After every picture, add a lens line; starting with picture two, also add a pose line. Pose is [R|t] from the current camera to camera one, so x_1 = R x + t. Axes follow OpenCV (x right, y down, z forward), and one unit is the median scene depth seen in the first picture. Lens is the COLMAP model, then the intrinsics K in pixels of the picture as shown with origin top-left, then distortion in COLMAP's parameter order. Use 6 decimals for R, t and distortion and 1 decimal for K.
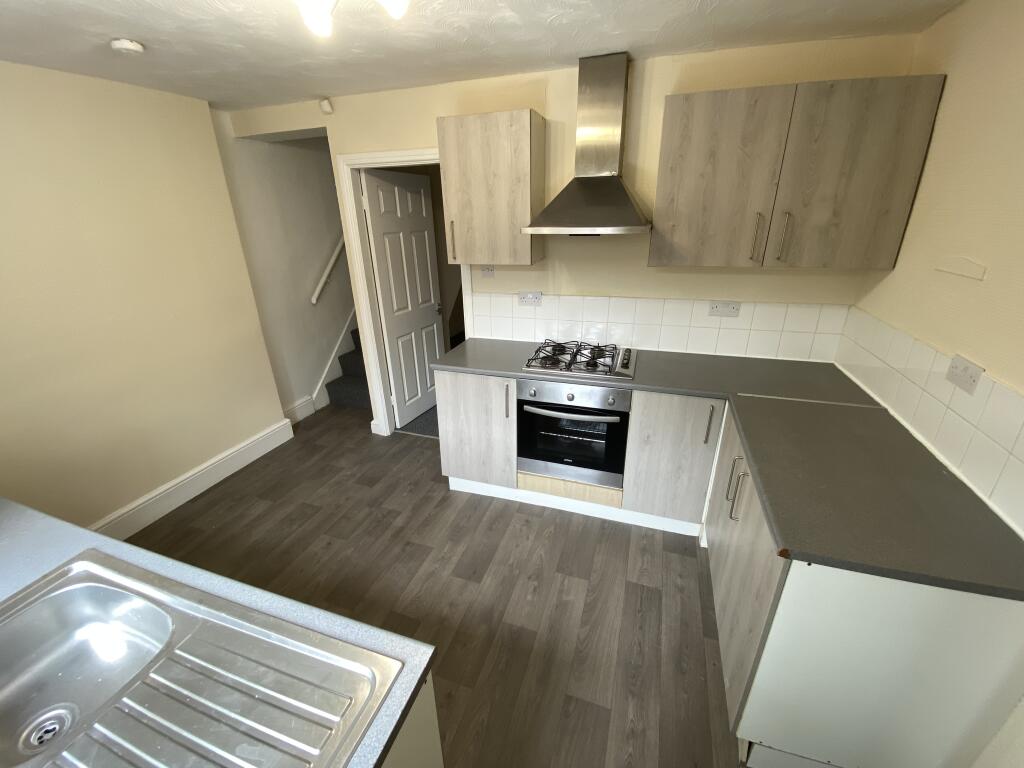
lens RADIAL K [[413.5, 0, 512.0], [0, 413.5, 384.0], [0, 0, 1]] dist [0.022356, -0.000033]
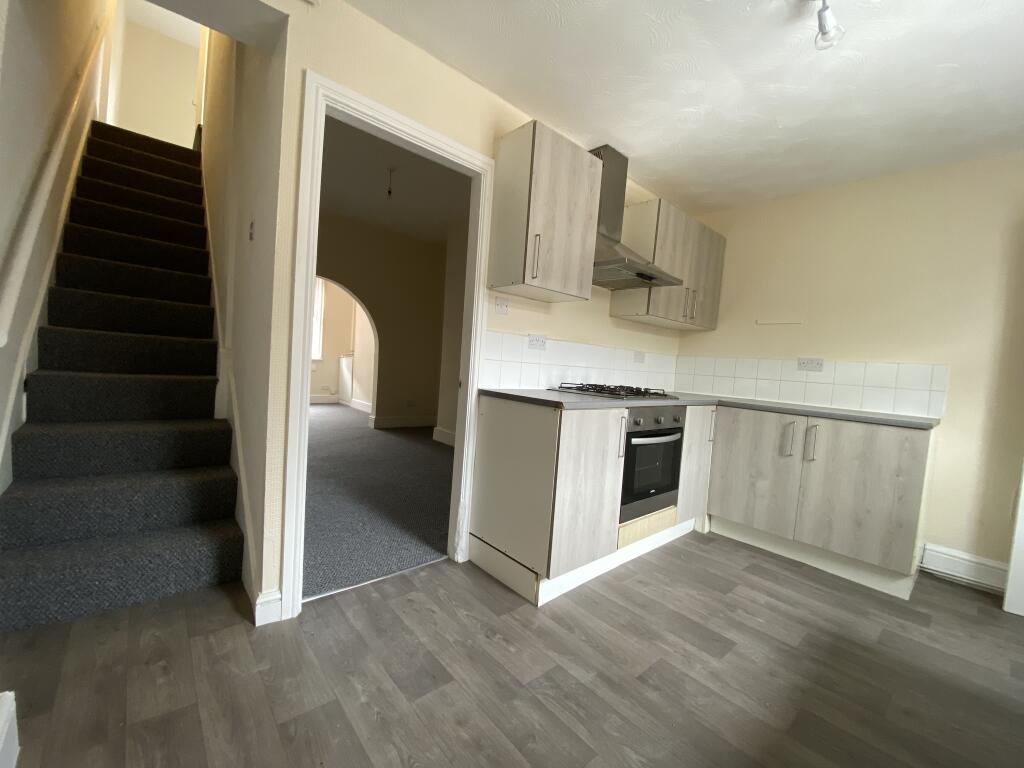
lens RADIAL K [[413.2, 0, 512.0], [0, 413.2, 384.0], [0, 0, 1]] dist [0.001057, -0.010314]
pose [[0.500479, 0.011930, 0.865666, -0.885880], [0.255693, 0.953264, -0.160964, 0.015315], [-0.827129, 0.301904, 0.474038, 0.742039]]
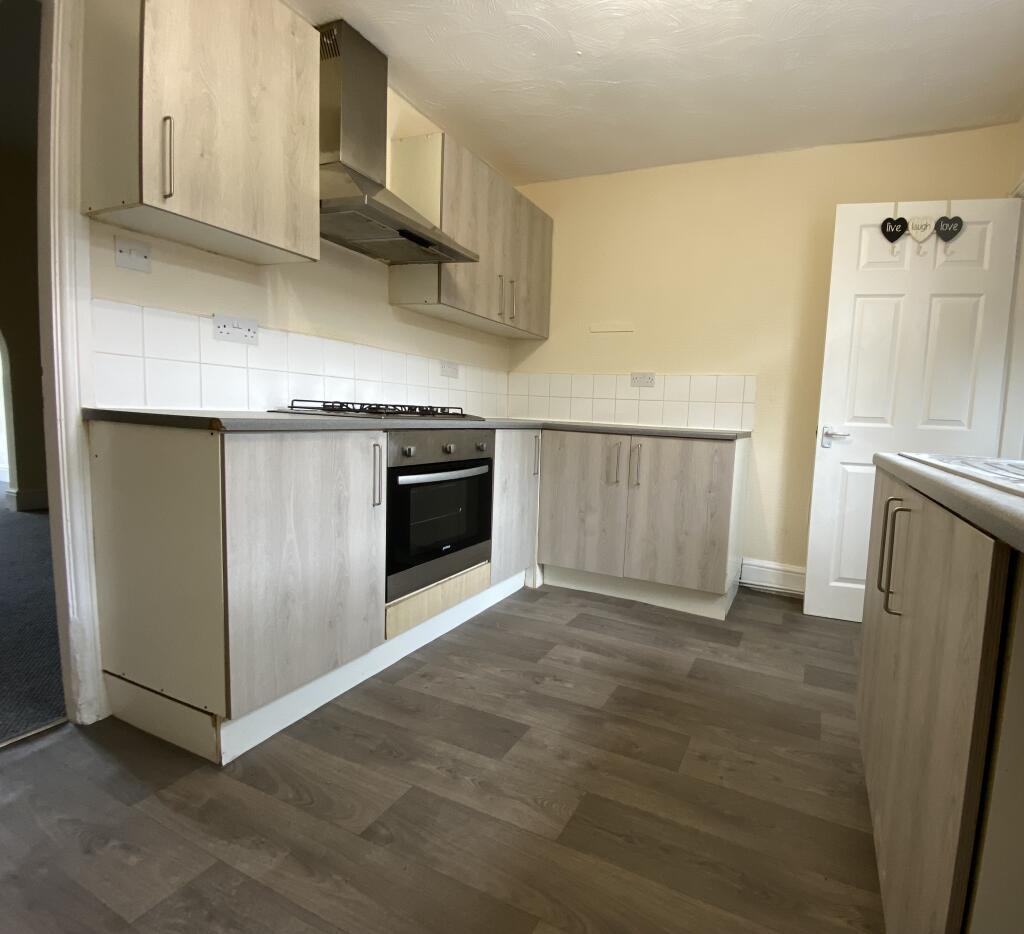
lens RADIAL K [[501.9, 0, 620.9], [0, 501.9, 462.9], [0, 0, 1]] dist [0.074078, -0.050835]
pose [[0.031558, -0.075219, 0.996668, -0.716320], [0.334135, 0.940588, 0.060406, 0.097231], [-0.941997, 0.331115, 0.054816, 0.627232]]
